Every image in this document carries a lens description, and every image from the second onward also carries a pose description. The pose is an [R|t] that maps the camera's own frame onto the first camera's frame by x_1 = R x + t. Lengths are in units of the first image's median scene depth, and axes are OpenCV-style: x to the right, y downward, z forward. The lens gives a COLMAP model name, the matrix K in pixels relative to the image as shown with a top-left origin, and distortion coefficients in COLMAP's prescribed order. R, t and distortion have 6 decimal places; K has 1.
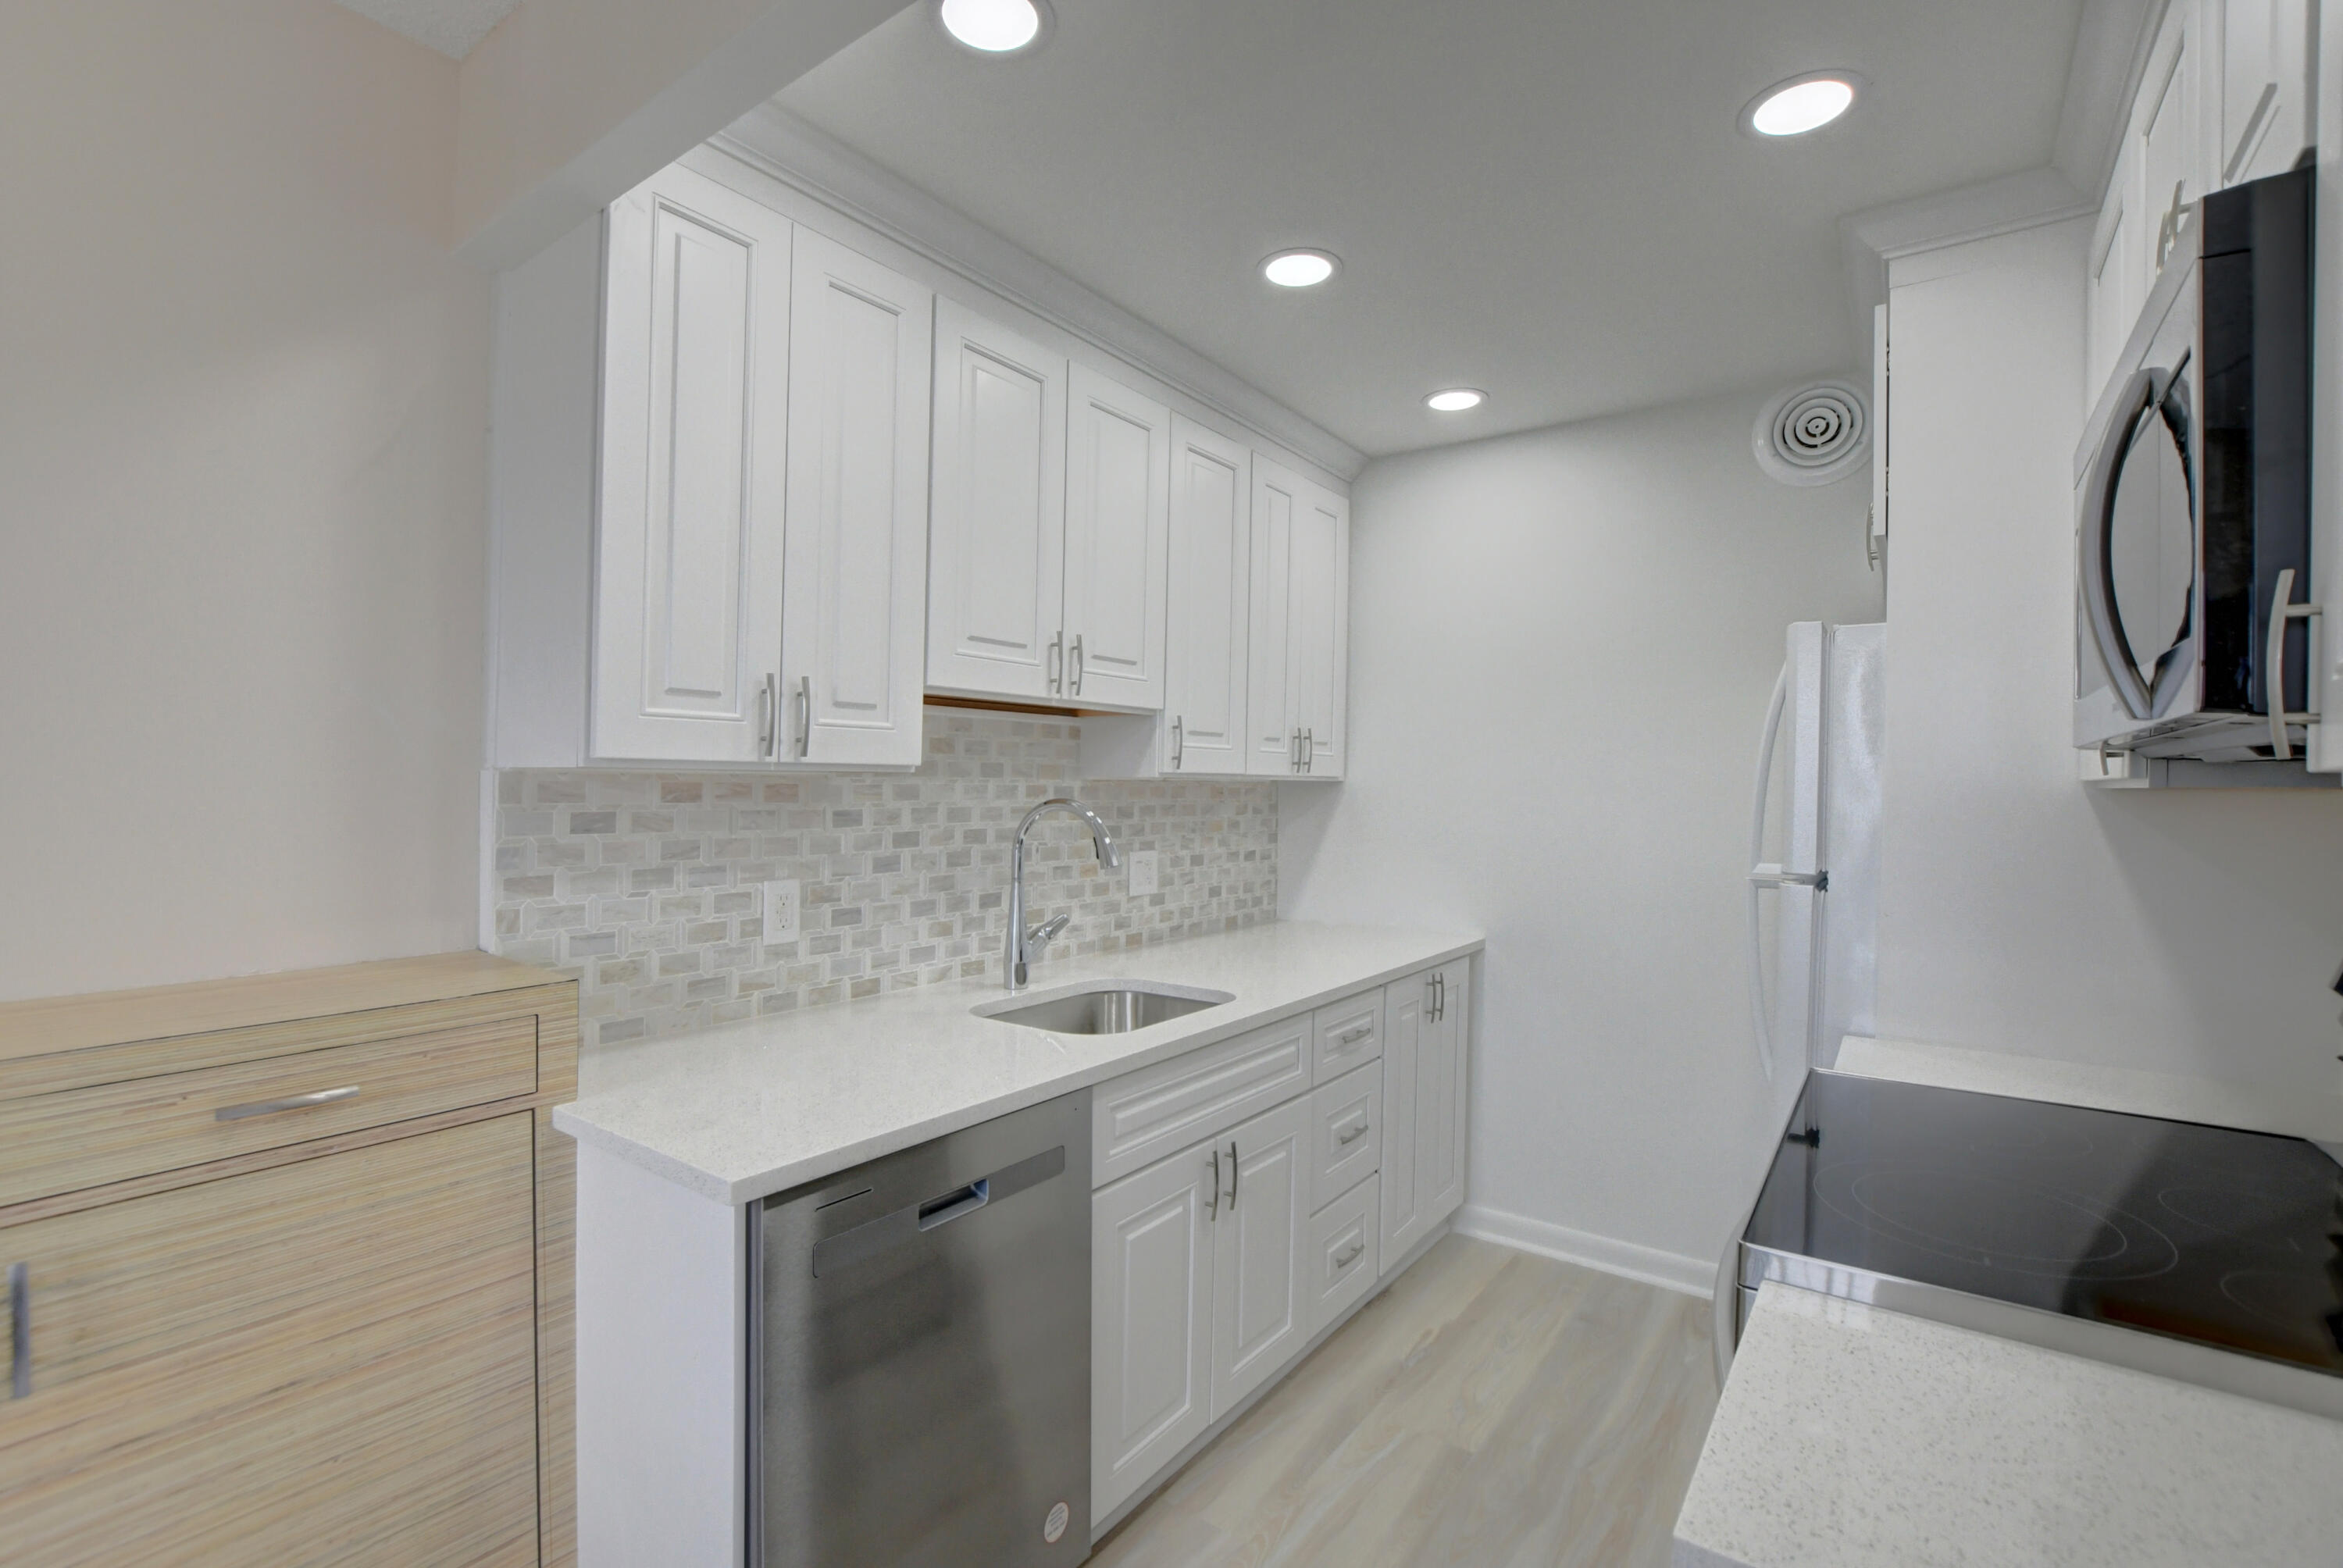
lens RADIAL K [[1049.7, 0, 1161.7], [0, 1049.7, 789.0], [0, 0, 1]] dist [-0.020942, -0.000045]
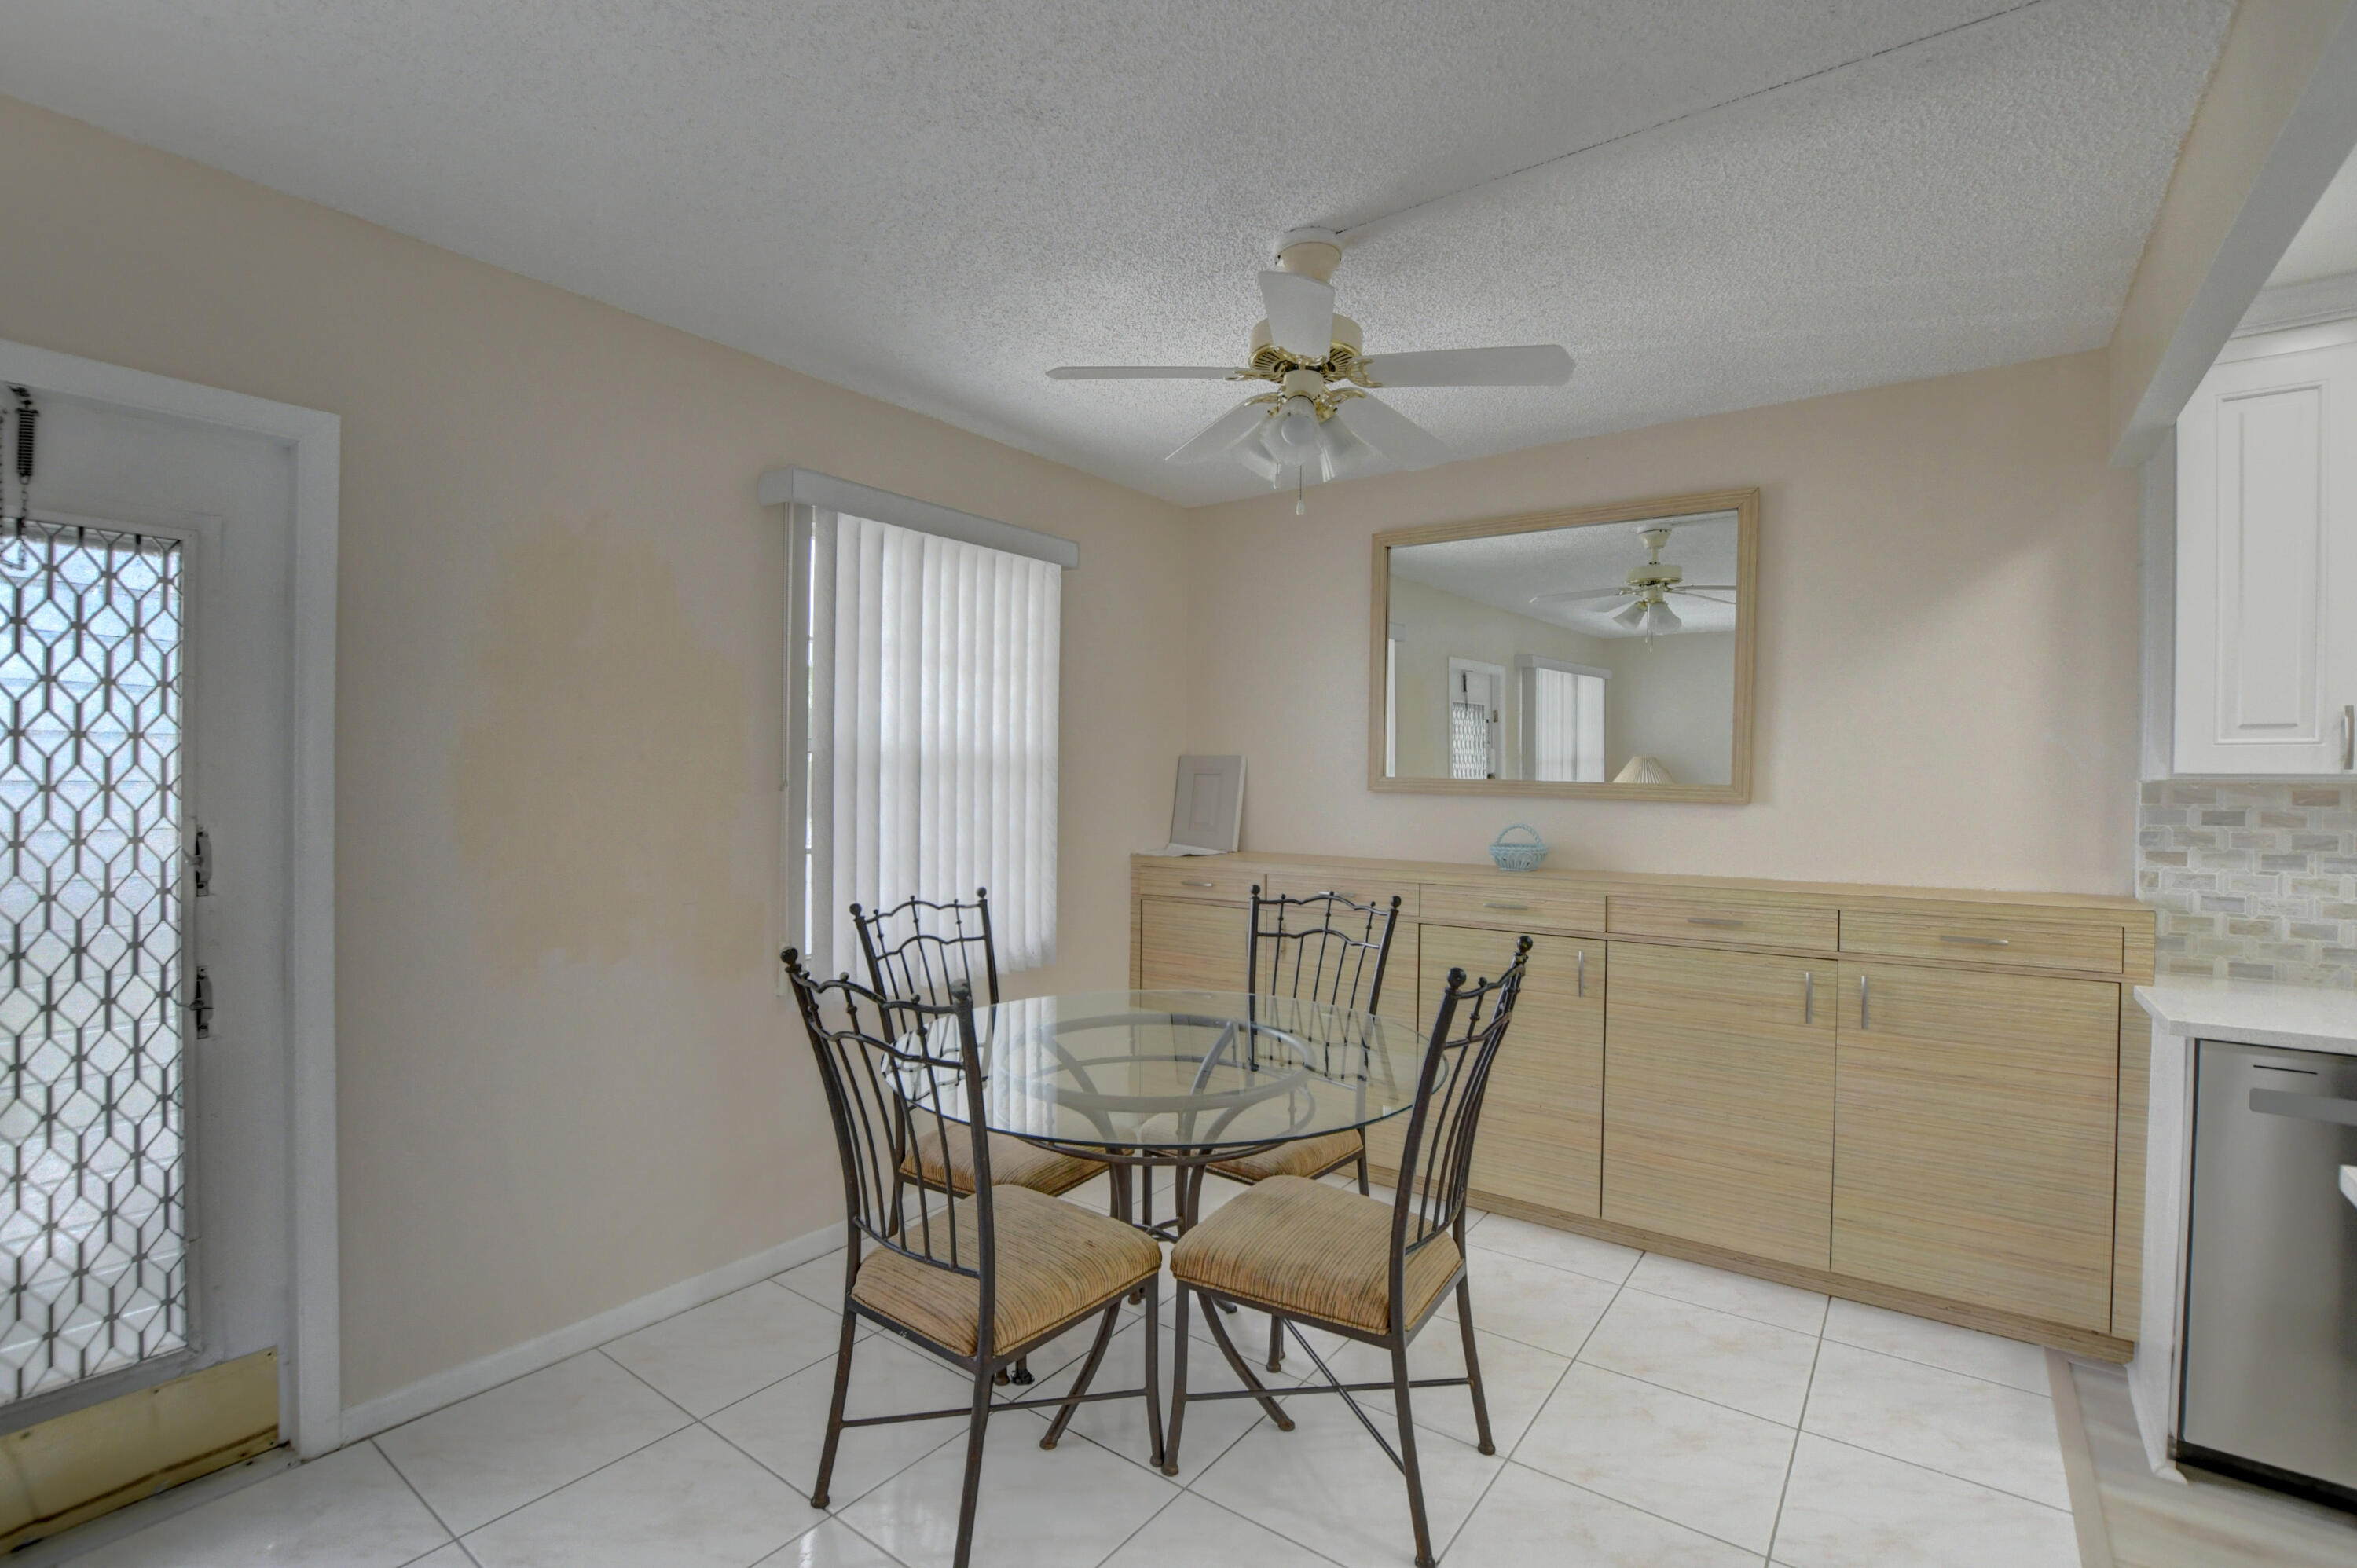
lens RADIAL K [[1052.1, 0, 1146.8], [0, 1052.1, 793.3], [0, 0, 1]] dist [-0.022132, -0.000425]
pose [[-0.023152, 0.000468, -0.999732, 0.812455], [-0.011607, 0.999932, 0.000737, 0.012981], [0.999665, 0.011621, -0.023145, -0.398258]]
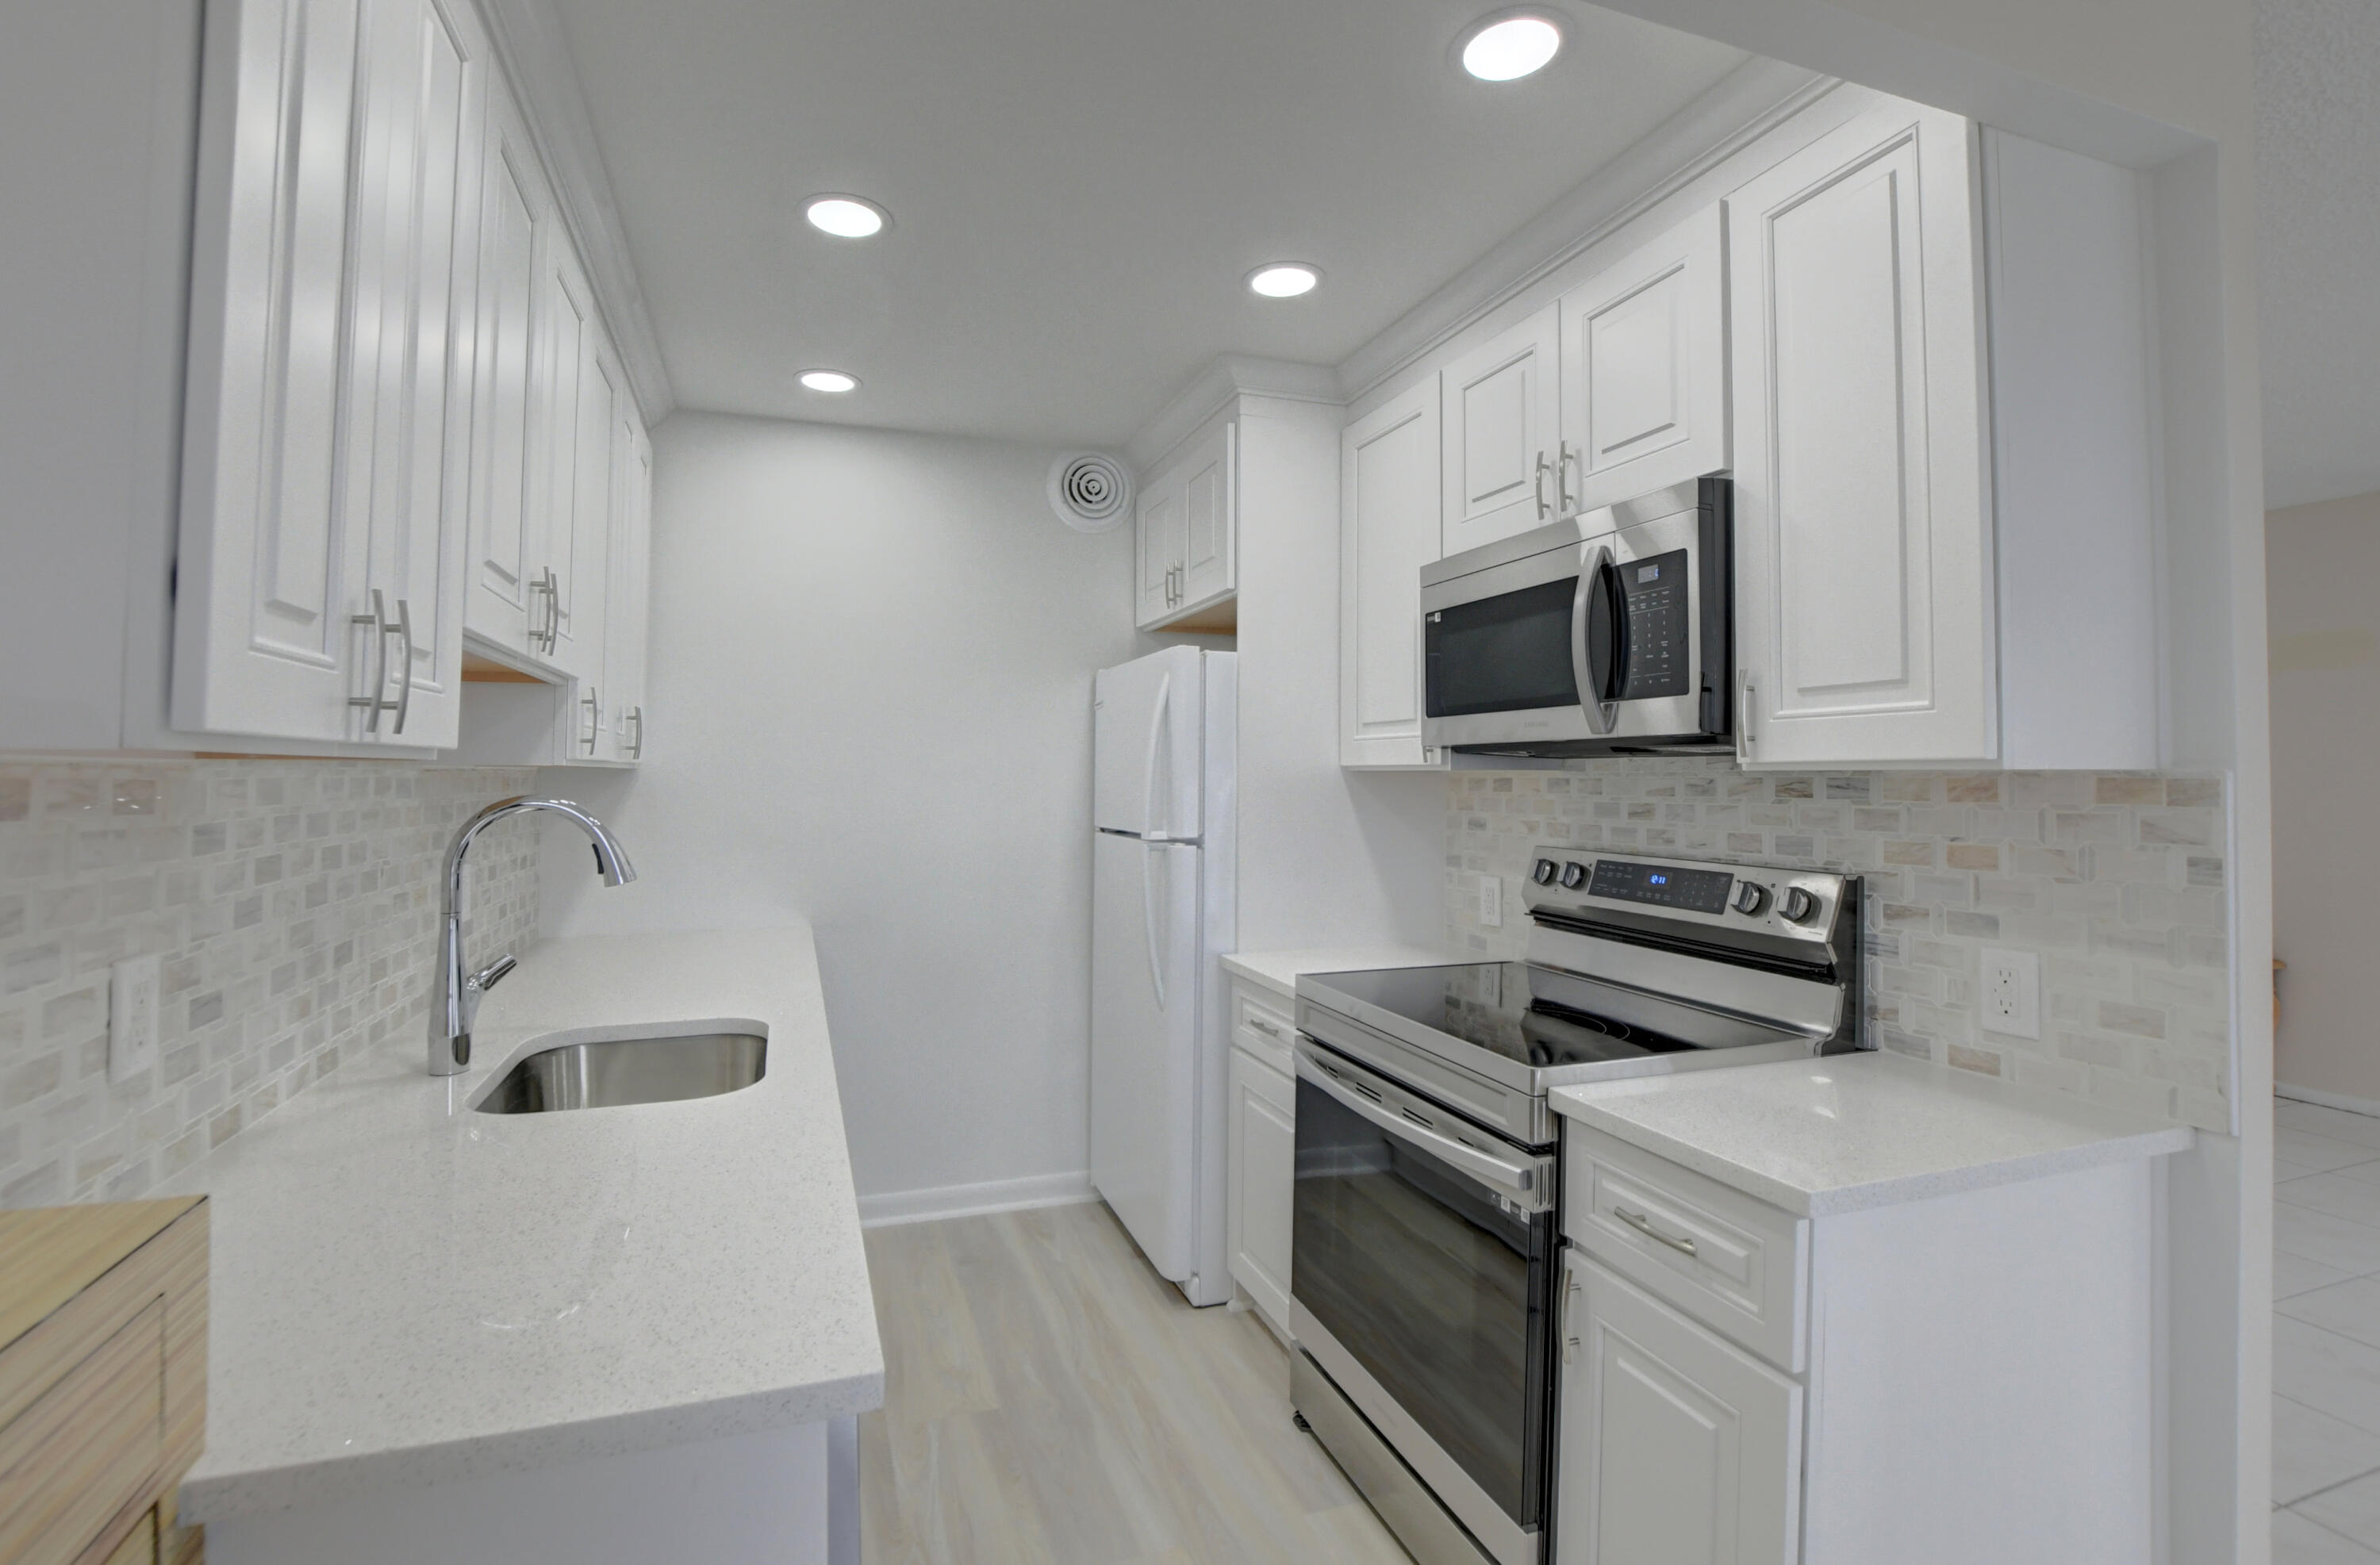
lens RADIAL K [[1062.4, 0, 1113.7], [0, 1062.4, 754.1], [0, 0, 1]] dist [-0.022132, -0.000425]
pose [[0.590538, 0.004748, 0.806996, -0.534006], [0.009550, 0.999872, -0.012871, -0.007197], [-0.806953, 0.015307, 0.590417, 0.290307]]
